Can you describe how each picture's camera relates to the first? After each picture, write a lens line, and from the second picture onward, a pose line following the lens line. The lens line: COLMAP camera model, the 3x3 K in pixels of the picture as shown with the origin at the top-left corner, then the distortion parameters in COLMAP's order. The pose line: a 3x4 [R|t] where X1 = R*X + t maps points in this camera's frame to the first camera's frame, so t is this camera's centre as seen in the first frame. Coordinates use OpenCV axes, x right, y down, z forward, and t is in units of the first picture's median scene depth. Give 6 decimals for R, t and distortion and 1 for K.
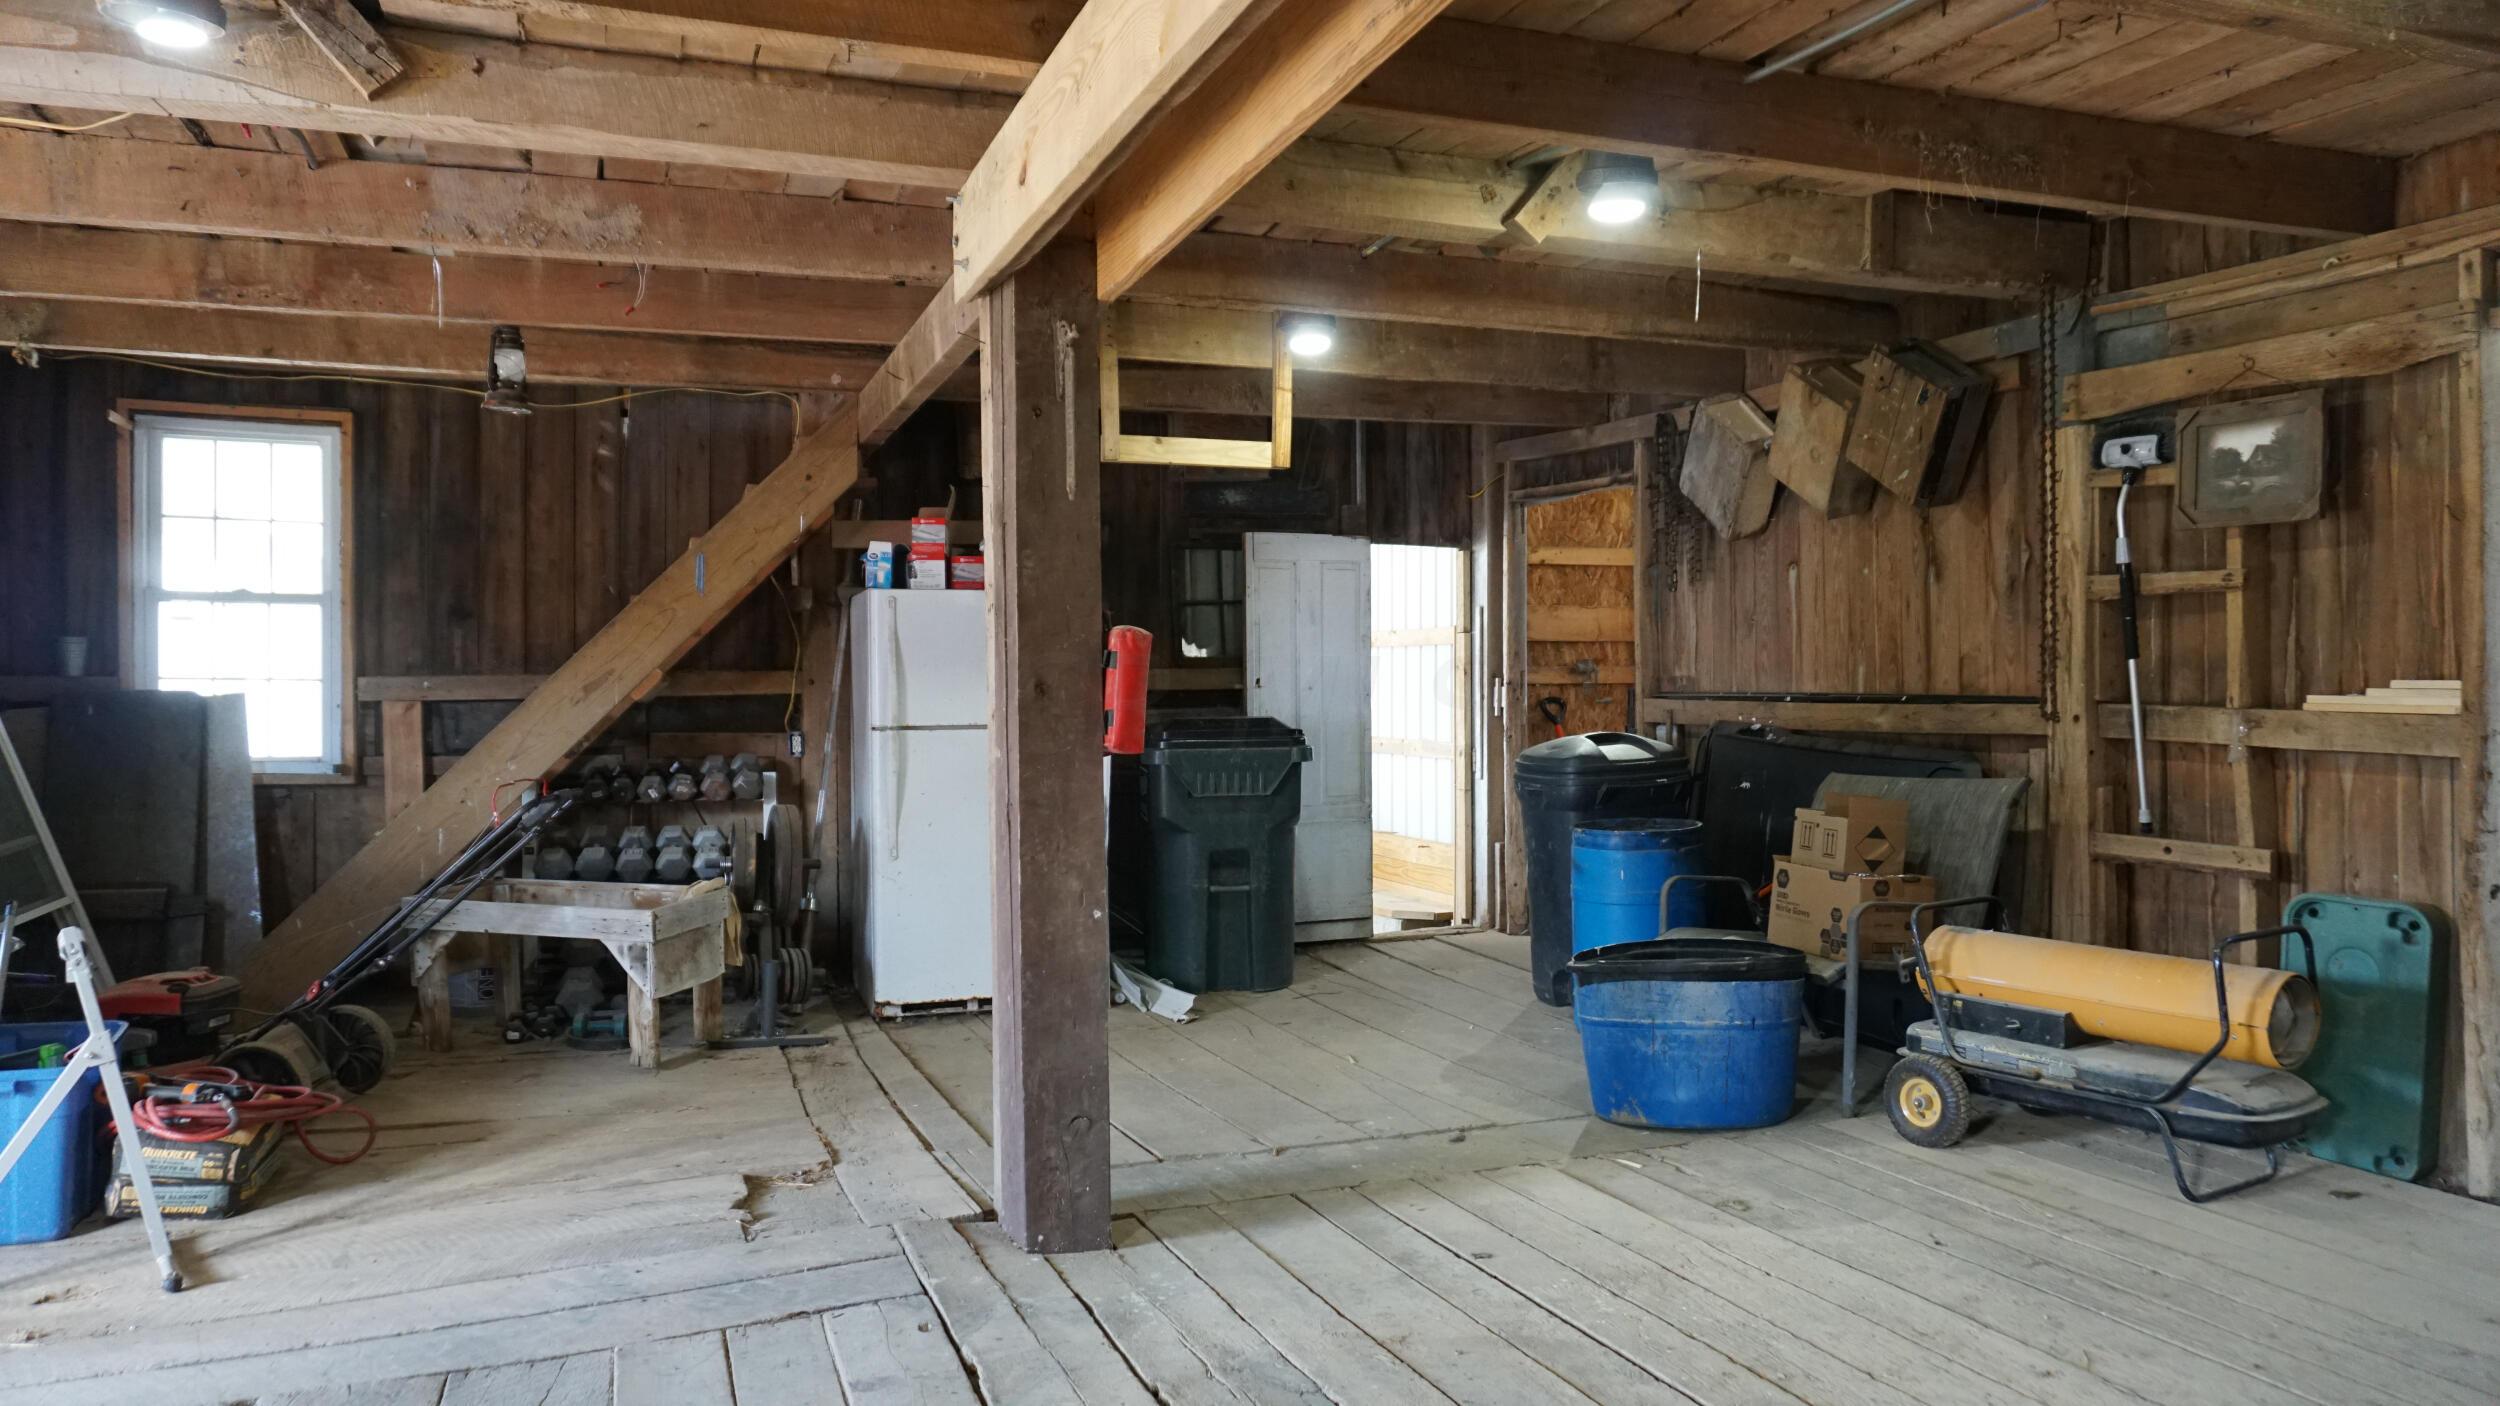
lens RADIAL K [[1658.6, 0, 1246.2], [0, 1658.6, 707.6], [0, 0, 1]] dist [-0.049944, 0.033816]
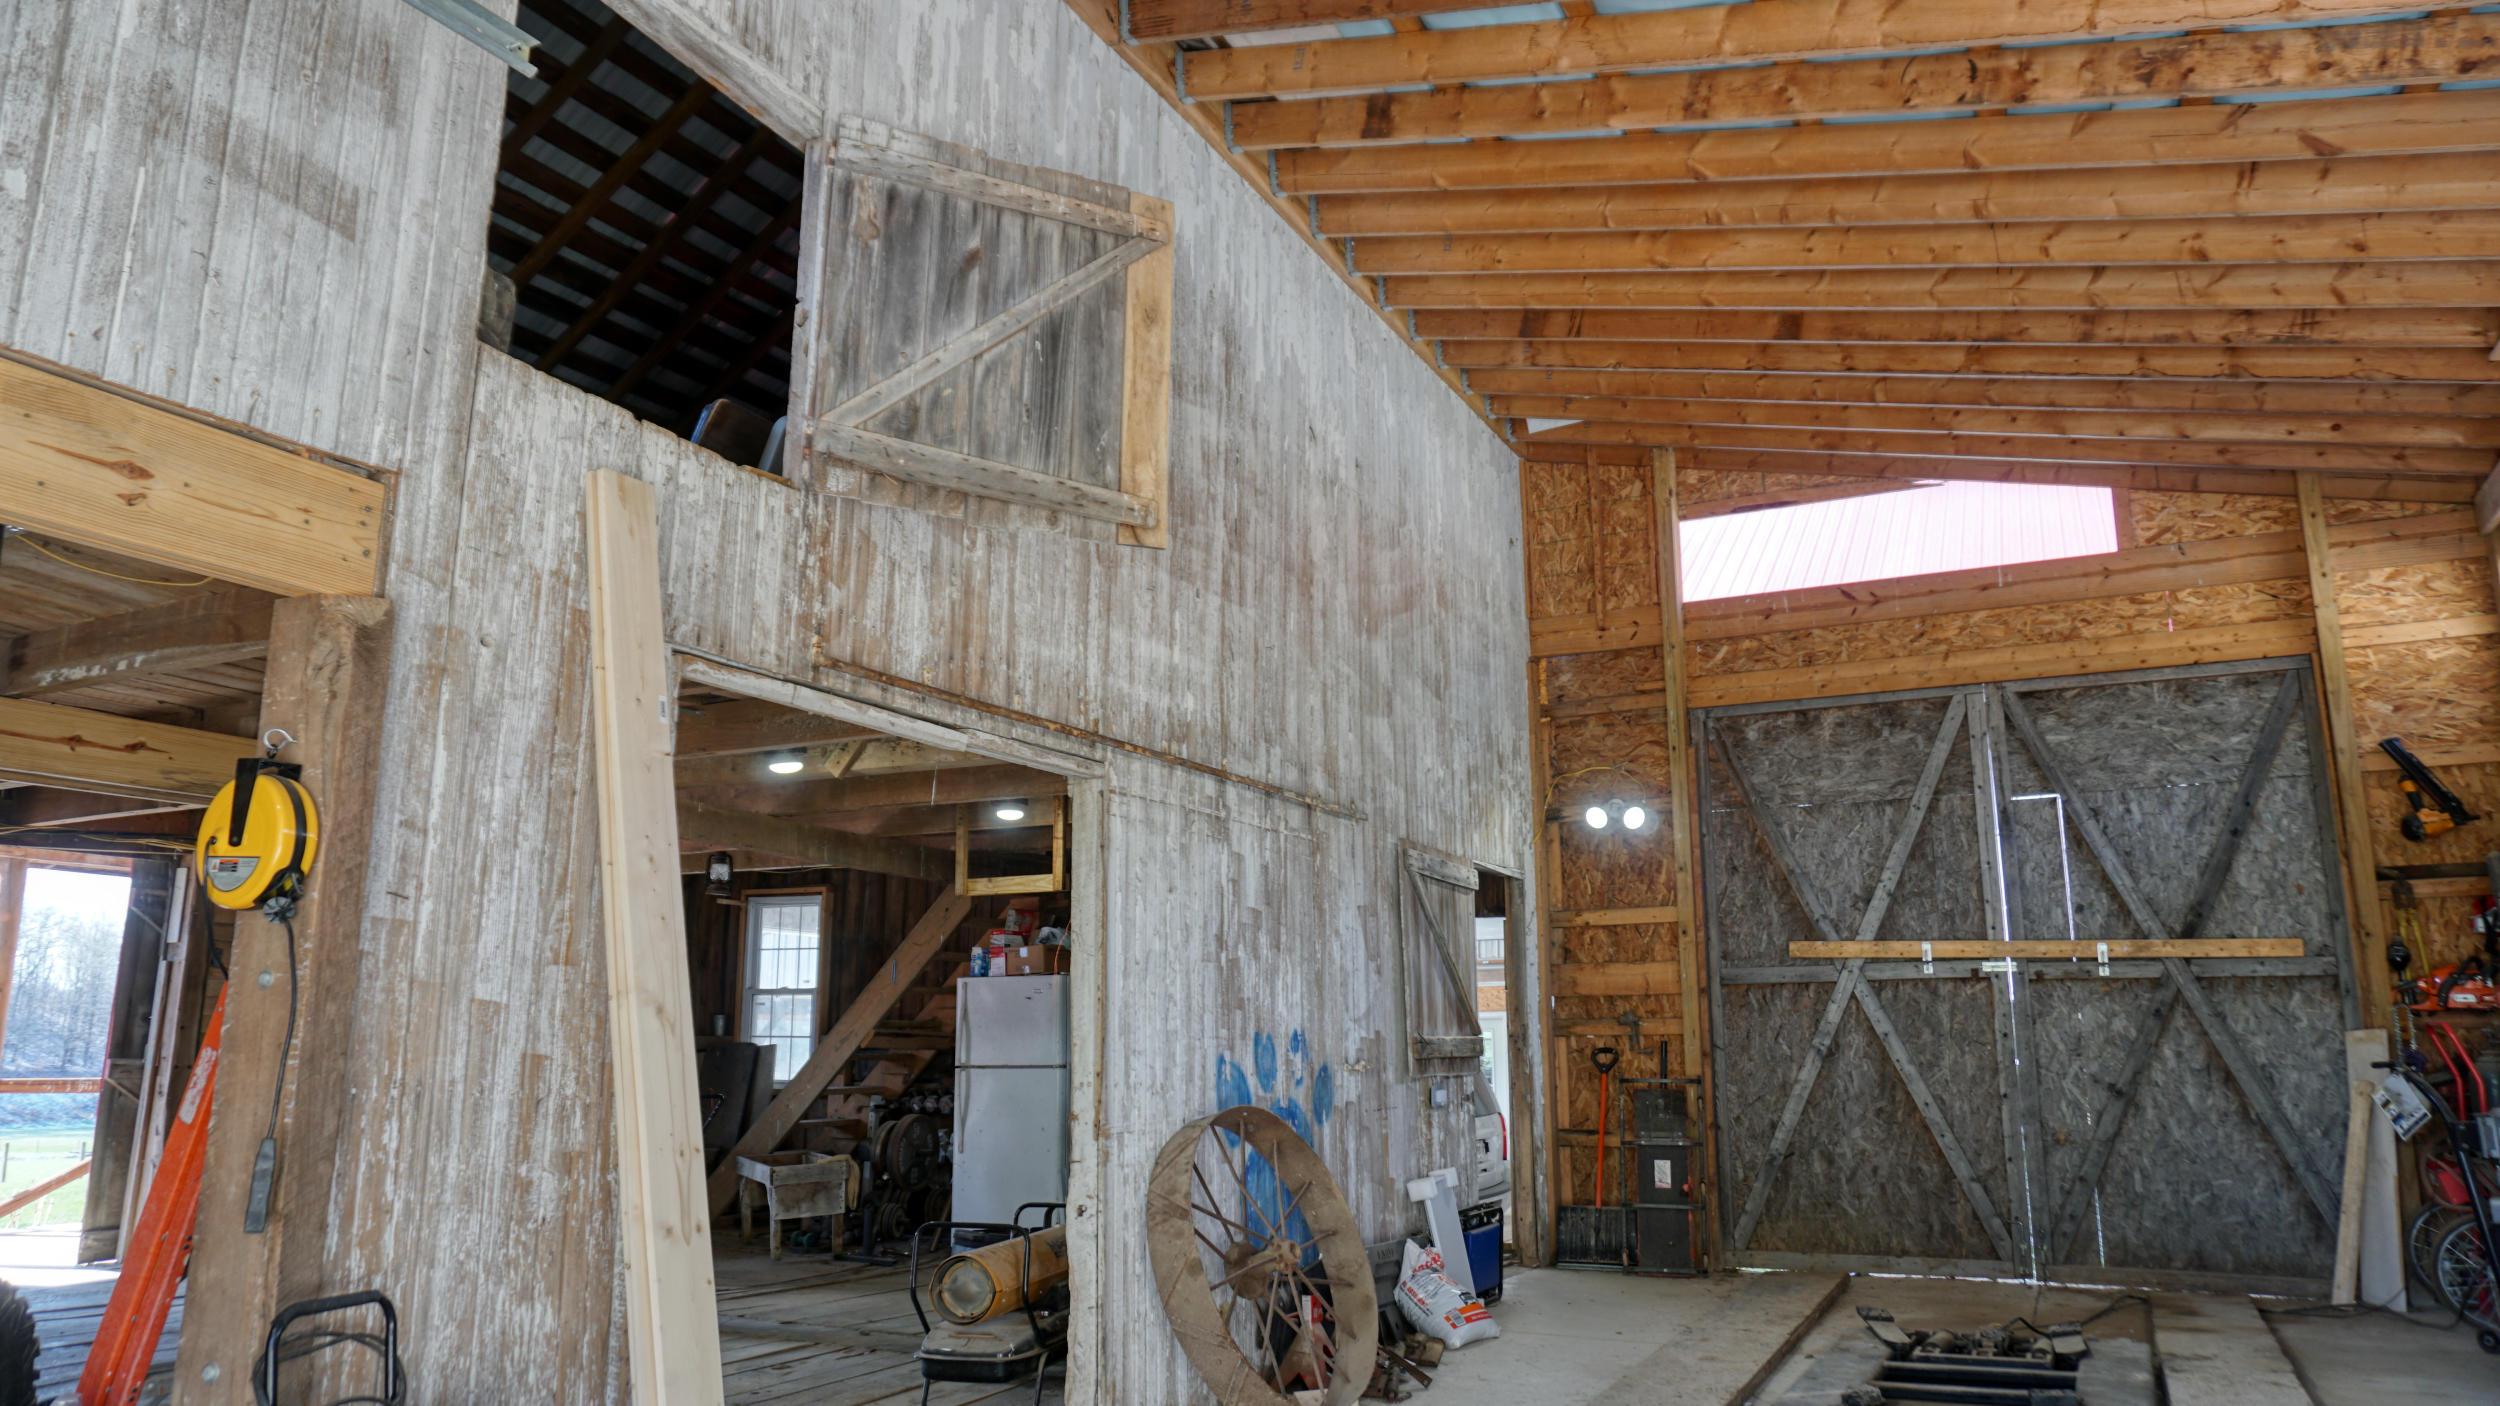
lens RADIAL K [[1658.6, 0, 1257.8], [0, 1658.6, 710.5], [0, 0, 1]] dist [-0.049944, 0.033816]
pose [[0.689353, -0.144971, -0.709771, 0.832908], [-0.006306, 0.978534, -0.205990, 0.001946], [0.724398, 0.146476, 0.673642, 0.069055]]
